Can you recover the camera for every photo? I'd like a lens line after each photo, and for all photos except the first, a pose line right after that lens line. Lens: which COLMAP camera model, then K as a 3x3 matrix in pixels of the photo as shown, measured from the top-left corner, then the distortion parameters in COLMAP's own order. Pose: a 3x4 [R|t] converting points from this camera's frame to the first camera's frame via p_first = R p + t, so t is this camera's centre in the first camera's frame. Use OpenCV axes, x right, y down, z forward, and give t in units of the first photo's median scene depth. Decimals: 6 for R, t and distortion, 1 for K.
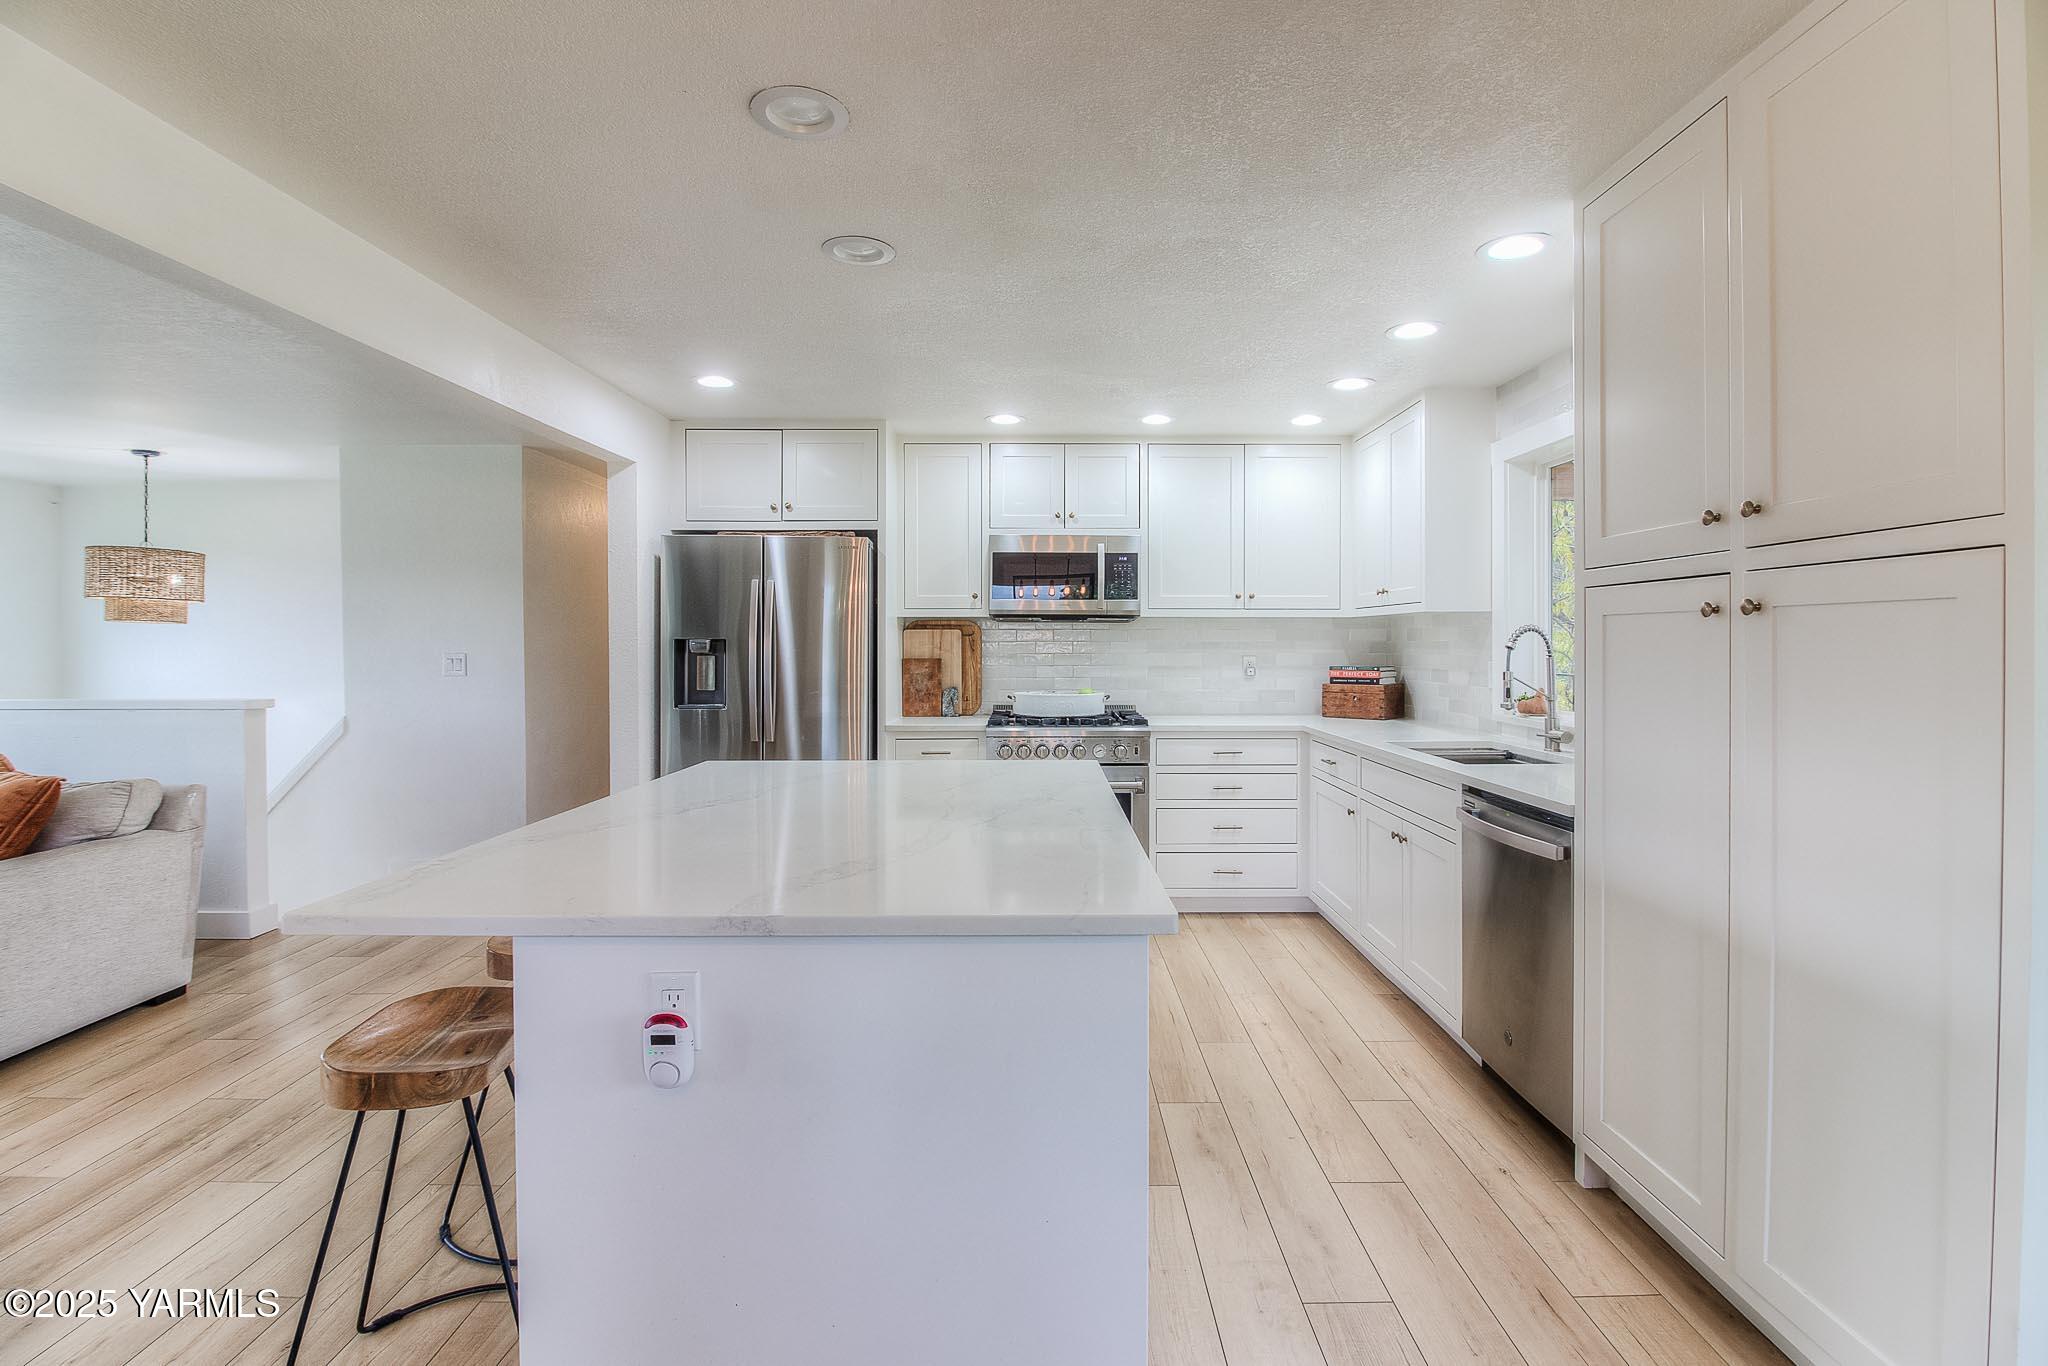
lens RADIAL K [[963.1, 0, 1035.4], [0, 963.1, 661.3], [0, 0, 1]] dist [-0.010553, 0.001376]
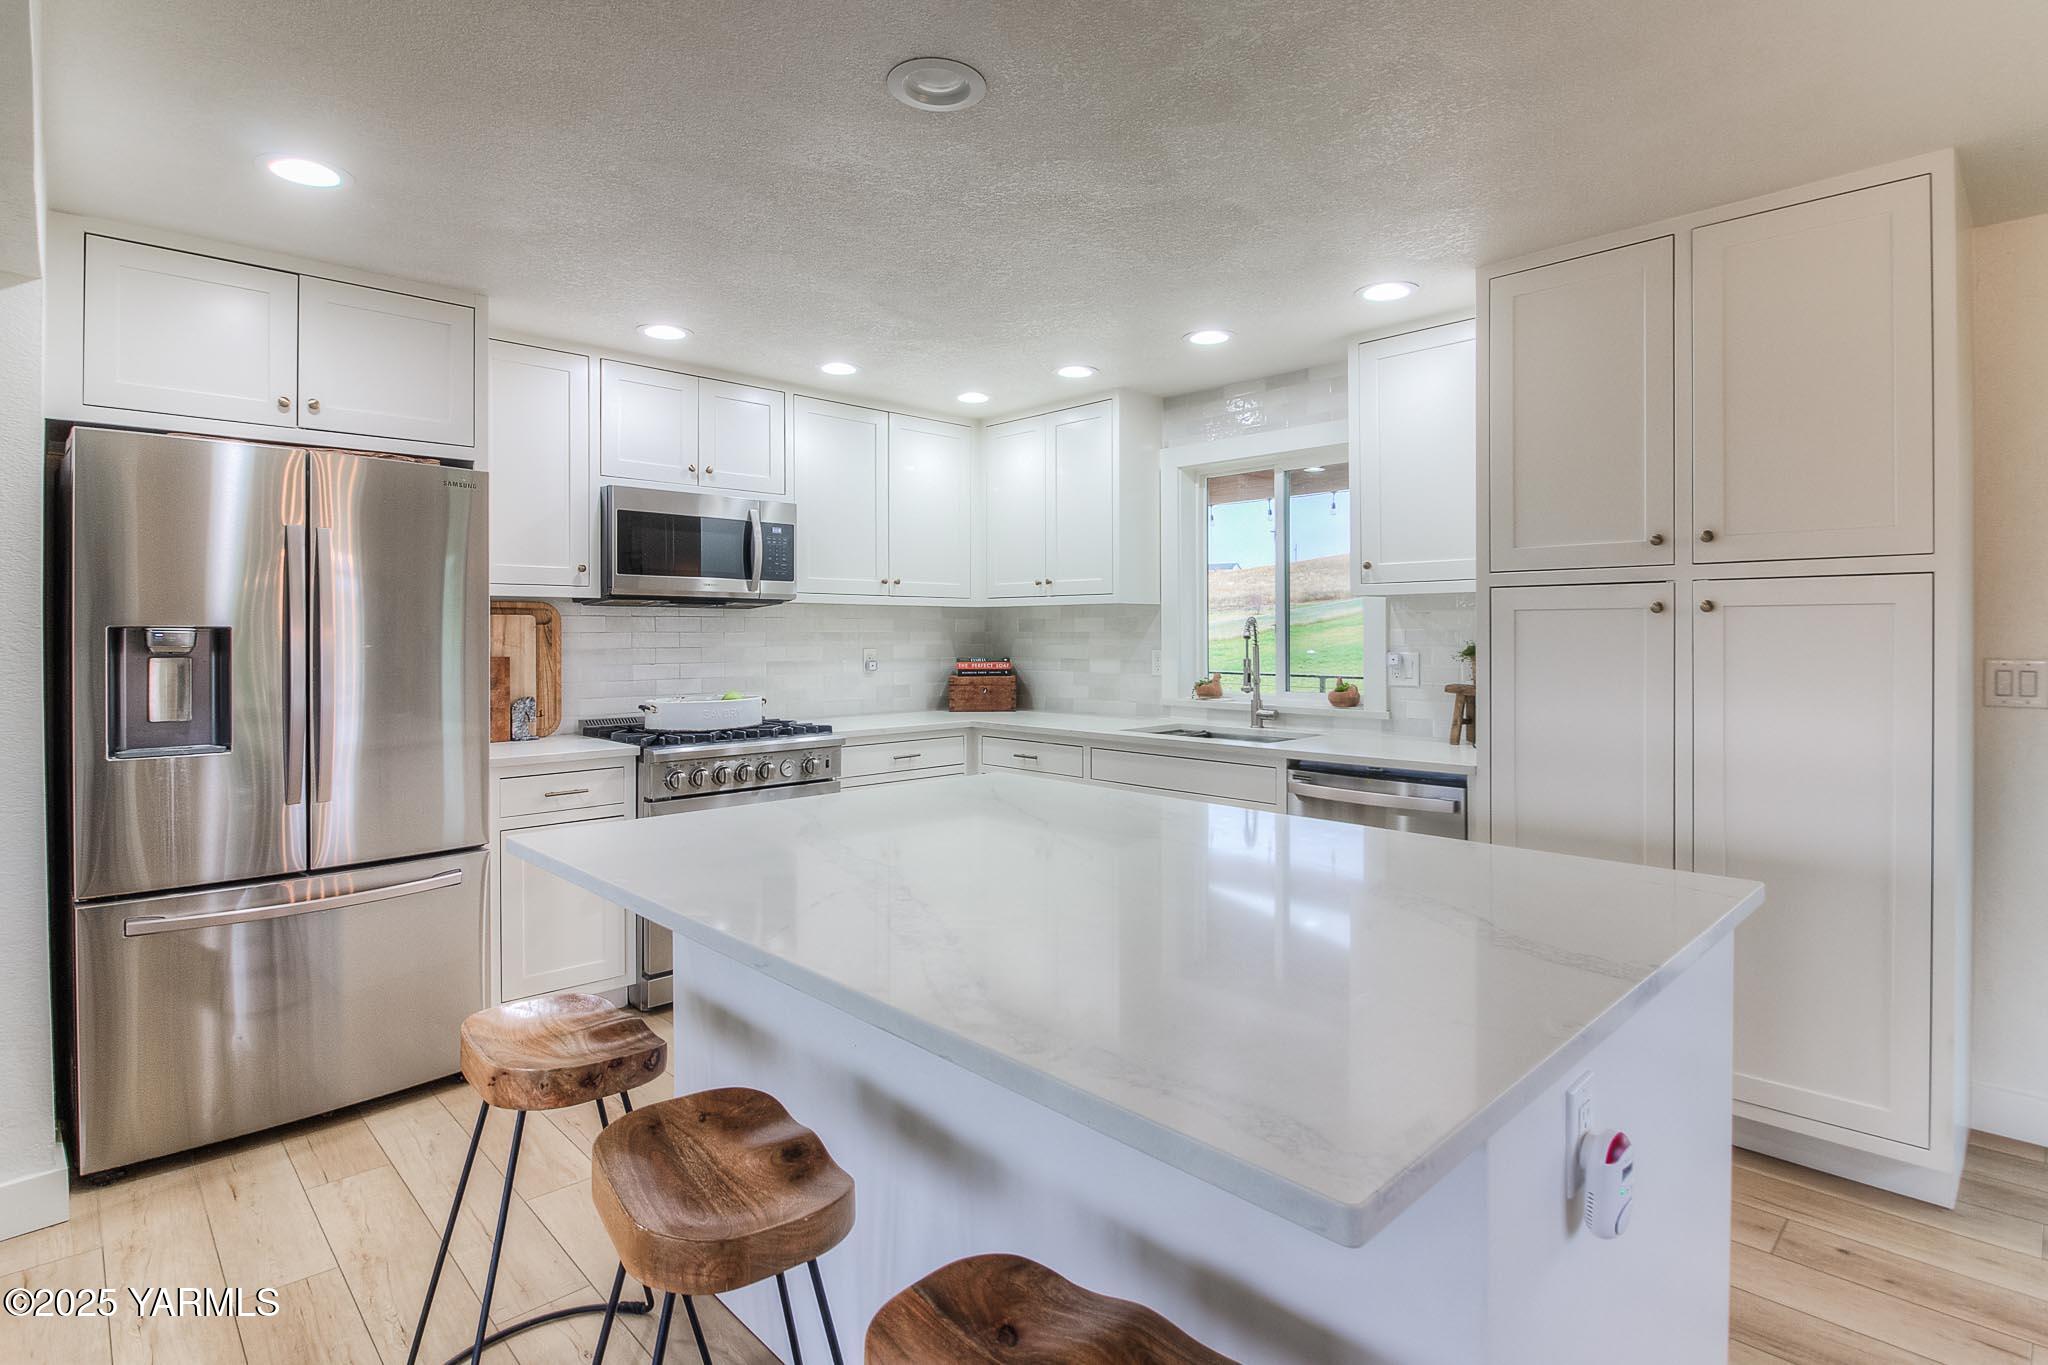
lens RADIAL K [[1039.6, 0, 1035.8], [0, 1039.6, 636.8], [0, 0, 1]] dist [-0.001116, -0.000114]
pose [[0.713894, -0.003659, 0.700244, -0.364744], [0.015354, 0.999828, -0.010429, -0.003907], [-0.700085, 0.018197, 0.713828, 0.215783]]
